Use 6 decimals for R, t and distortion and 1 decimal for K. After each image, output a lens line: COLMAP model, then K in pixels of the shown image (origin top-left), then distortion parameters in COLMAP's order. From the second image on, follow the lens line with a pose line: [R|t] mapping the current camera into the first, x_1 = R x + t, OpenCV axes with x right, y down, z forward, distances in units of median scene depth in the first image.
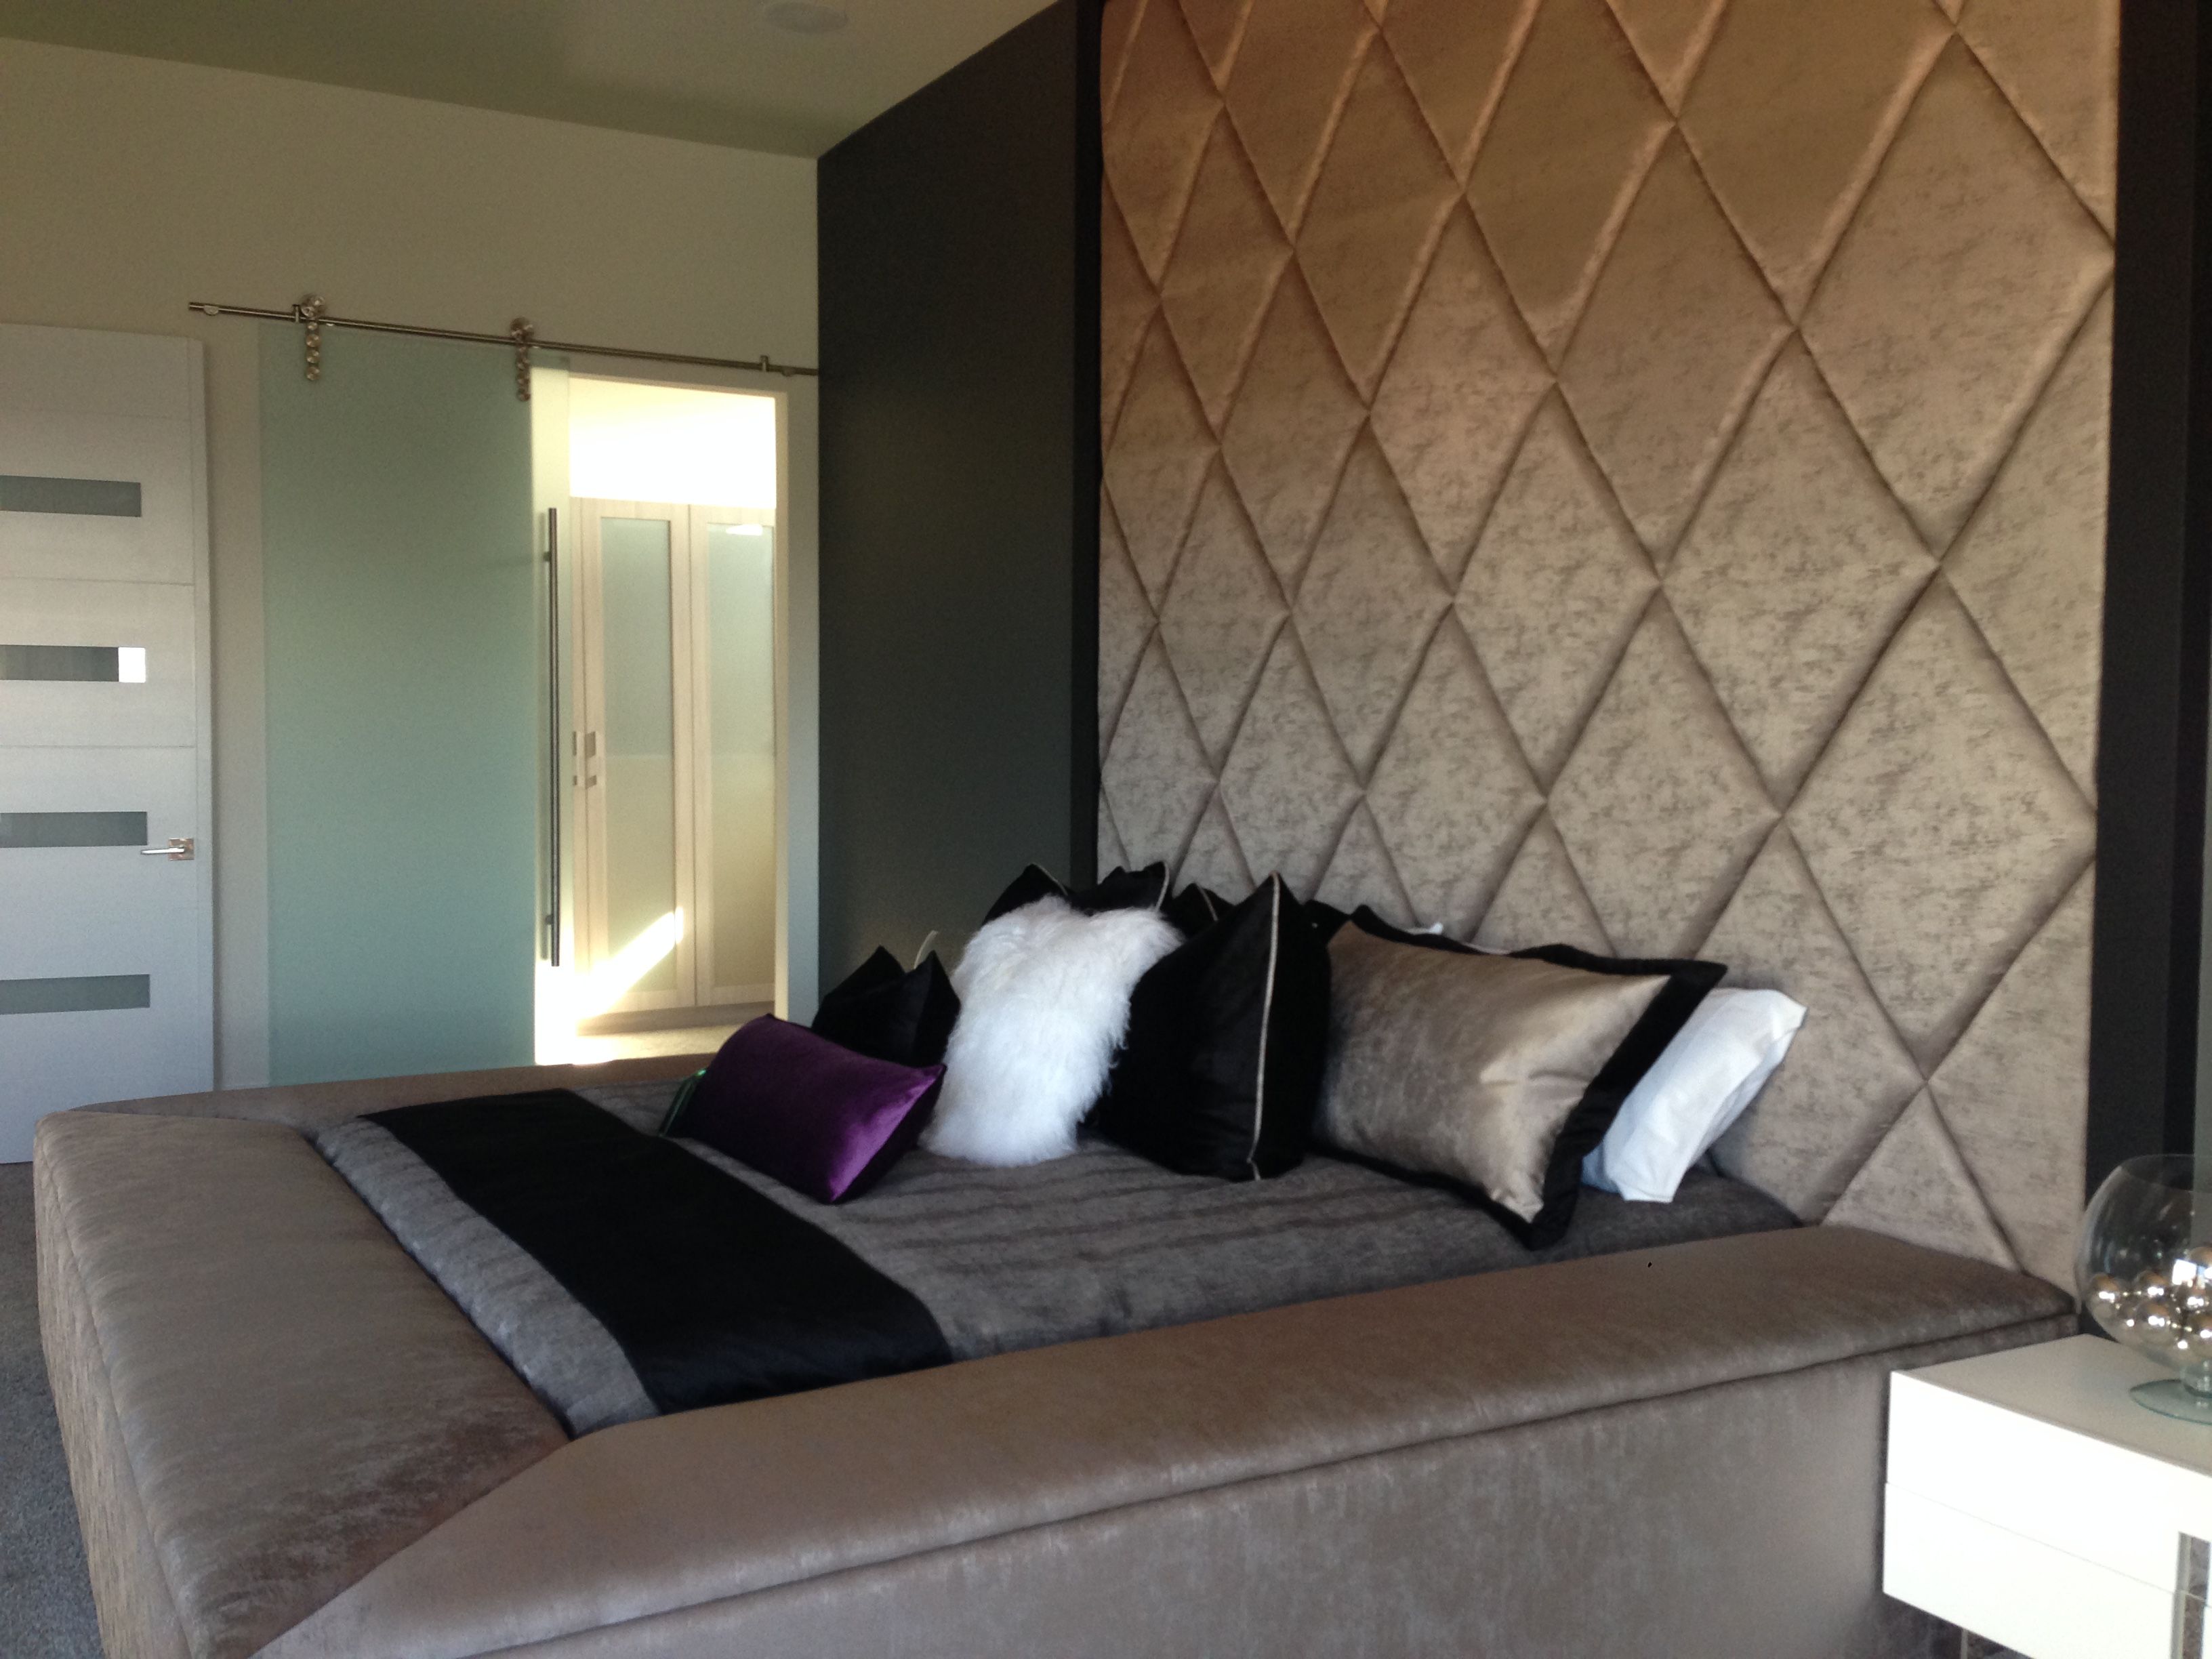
lens RADIAL K [[2017.3, 0, 1106.0], [0, 2017.3, 829.5], [0, 0, 1]] dist [0.133720, -0.226458]
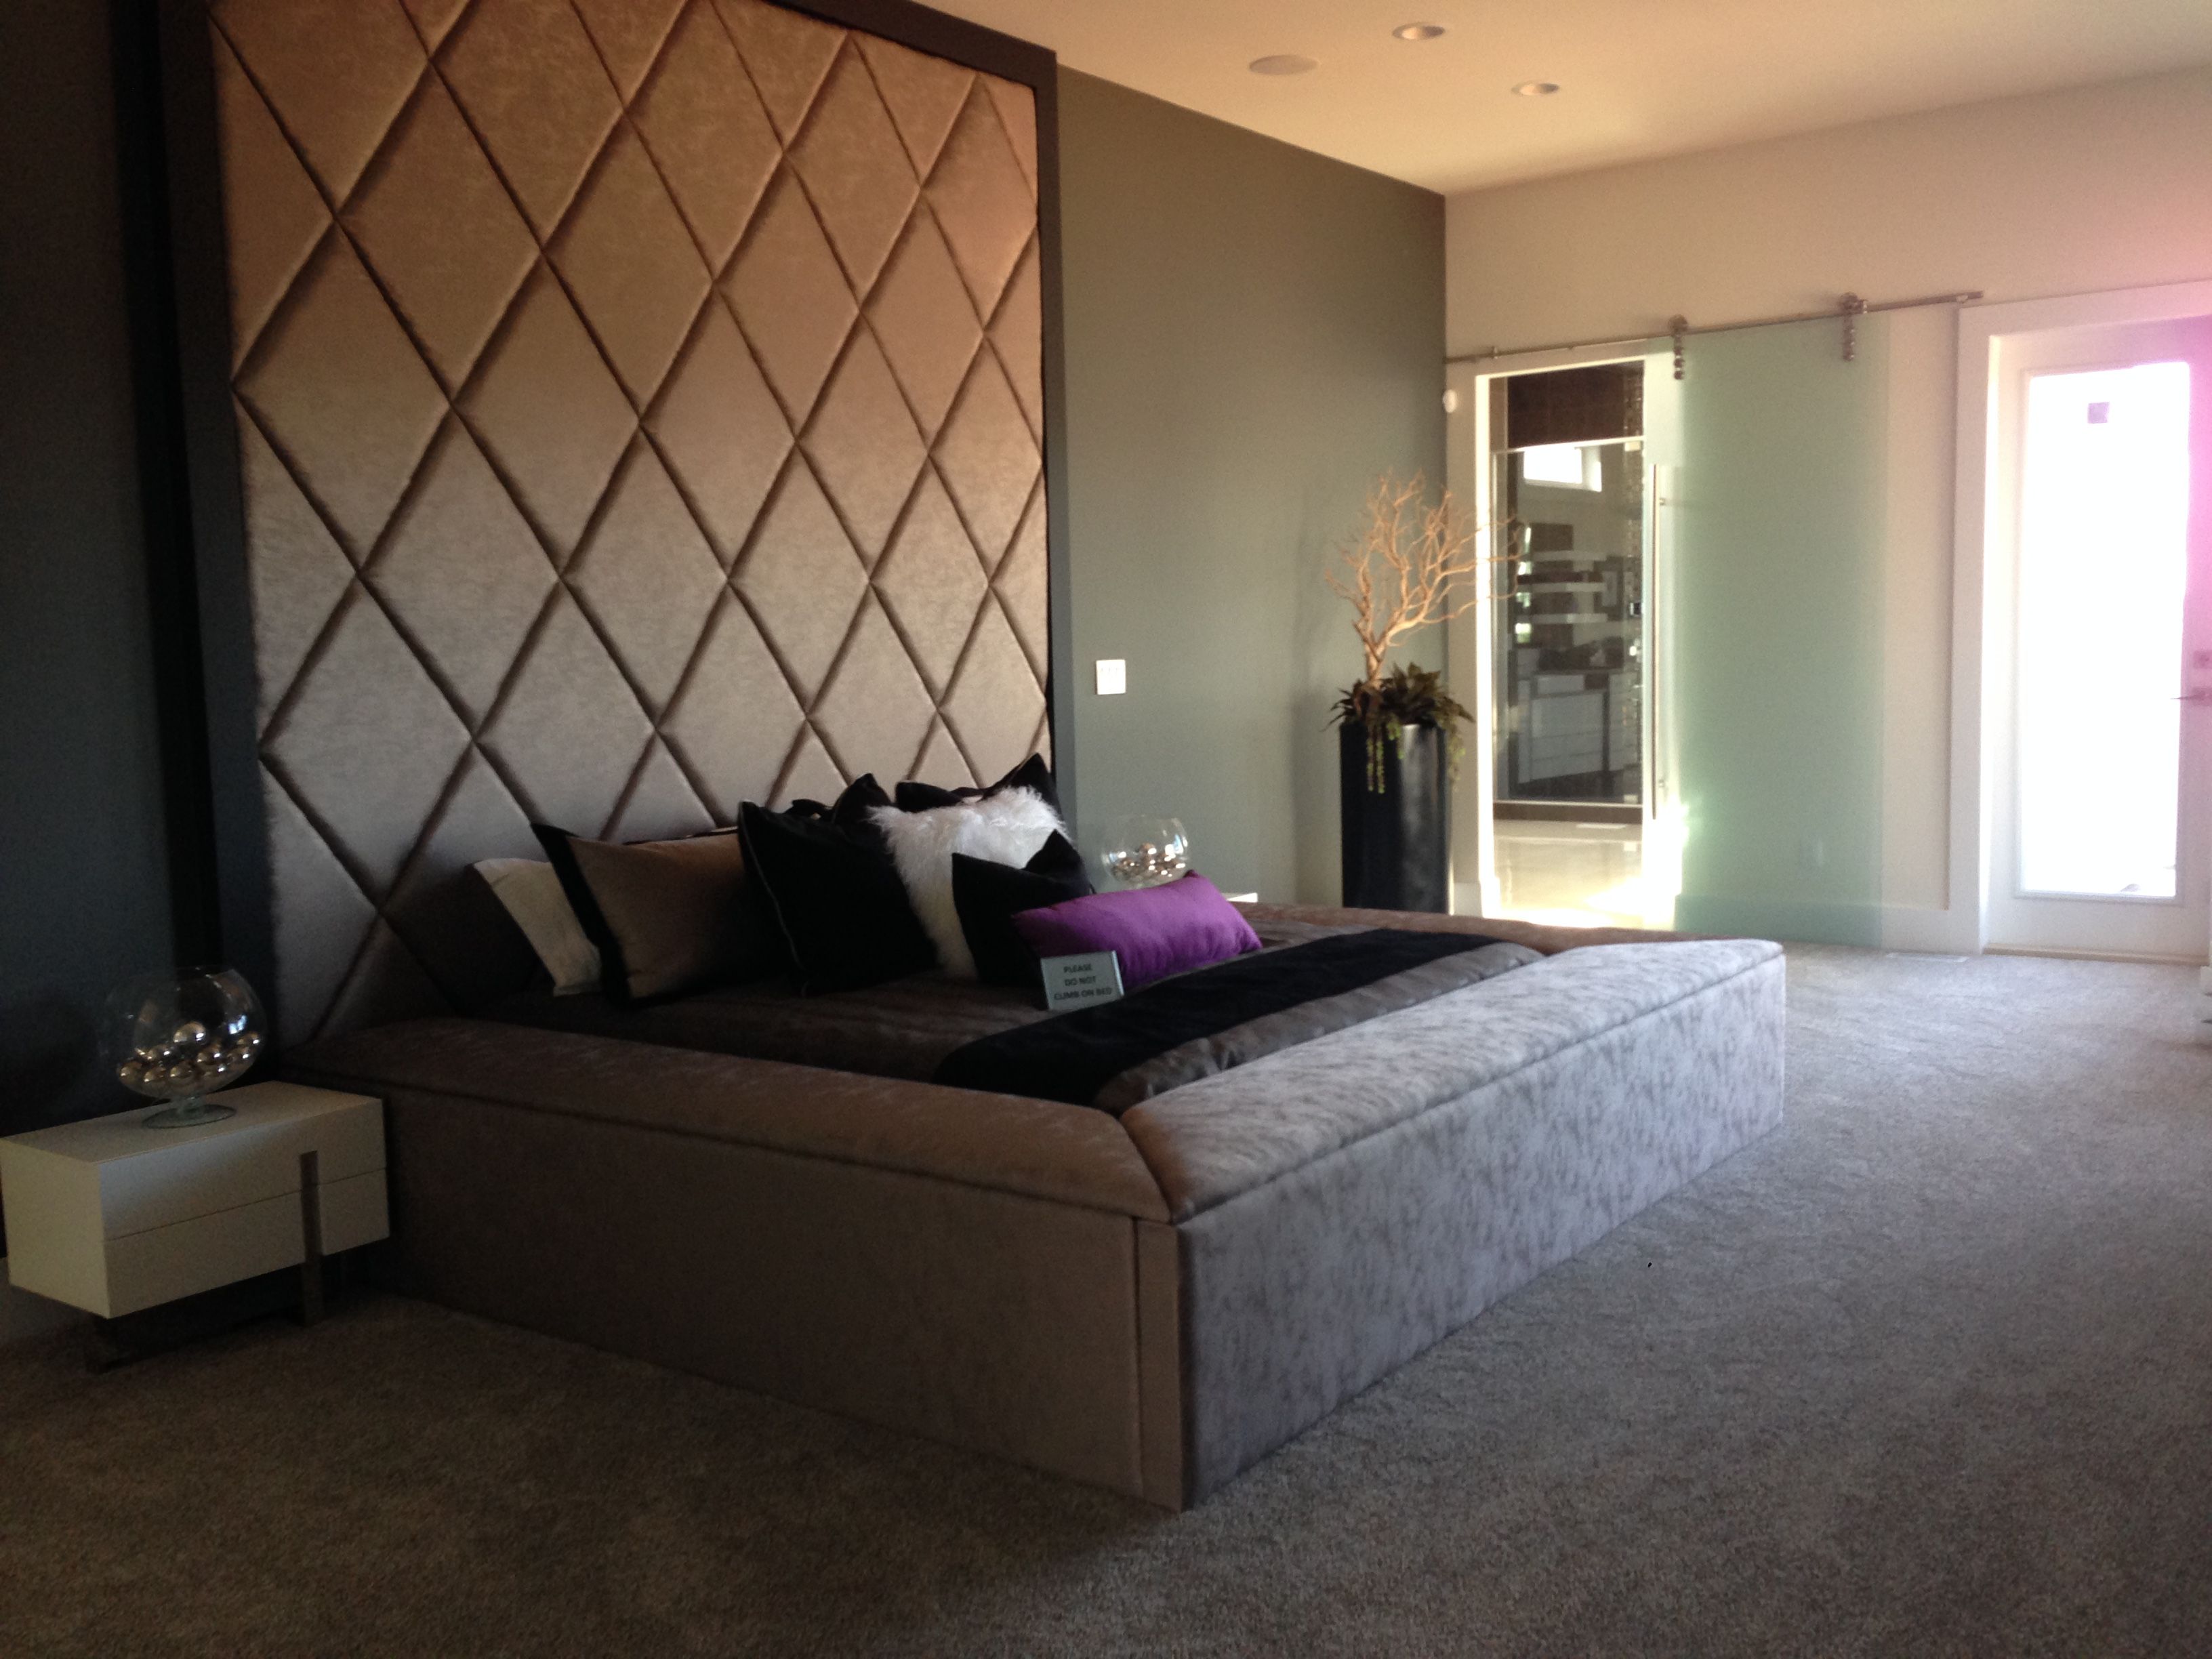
lens RADIAL K [[2017.3, 0, 1106.0], [0, 2017.3, 829.5], [0, 0, 1]] dist [0.133720, -0.226458]
pose [[-0.403985, -0.075201, 0.911669, -1.120956], [0.080196, 0.989866, 0.117188, -0.080571], [-0.911243, 0.120455, -0.393861, 1.242850]]
